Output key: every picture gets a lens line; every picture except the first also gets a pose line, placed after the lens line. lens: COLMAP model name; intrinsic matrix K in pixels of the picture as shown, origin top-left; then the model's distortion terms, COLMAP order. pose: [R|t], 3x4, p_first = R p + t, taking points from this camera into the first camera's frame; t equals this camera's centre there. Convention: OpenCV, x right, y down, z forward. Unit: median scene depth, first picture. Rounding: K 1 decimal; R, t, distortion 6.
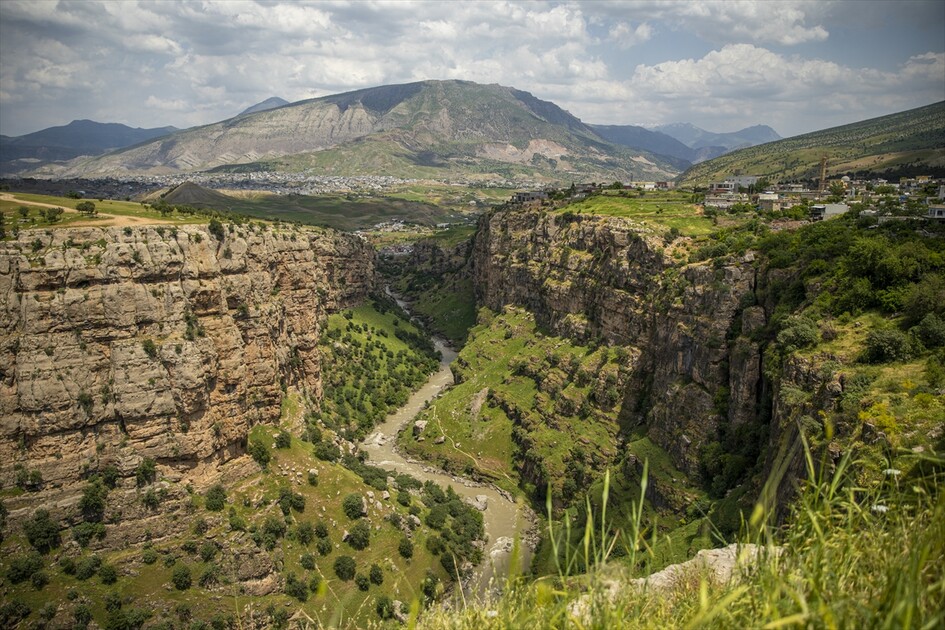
lens RADIAL K [[2064.2, 0, 472.5], [0, 2064.2, 315.0], [0, 0, 1]] dist [0.432562, -0.001060]
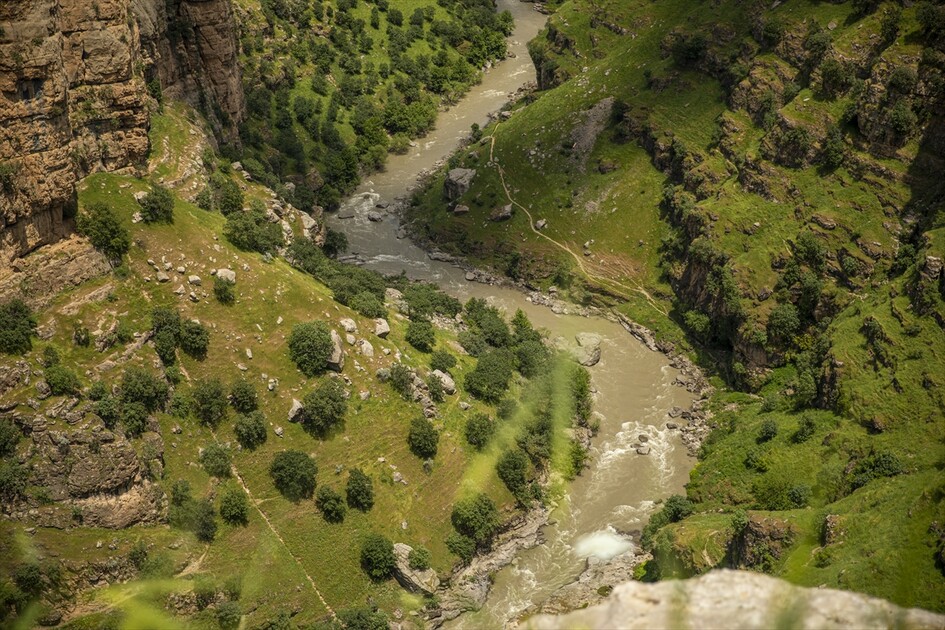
lens RADIAL K [[1123.9, 0, 472.5], [0, 1123.9, 315.0], [0, 0, 1]] dist [0.010554, 0.045974]
pose [[0.990940, 0.042653, -0.127353, 0.010586], [-0.011997, 0.972551, 0.232379, 0.024929], [0.133769, -0.228746, 0.964252, 0.757351]]
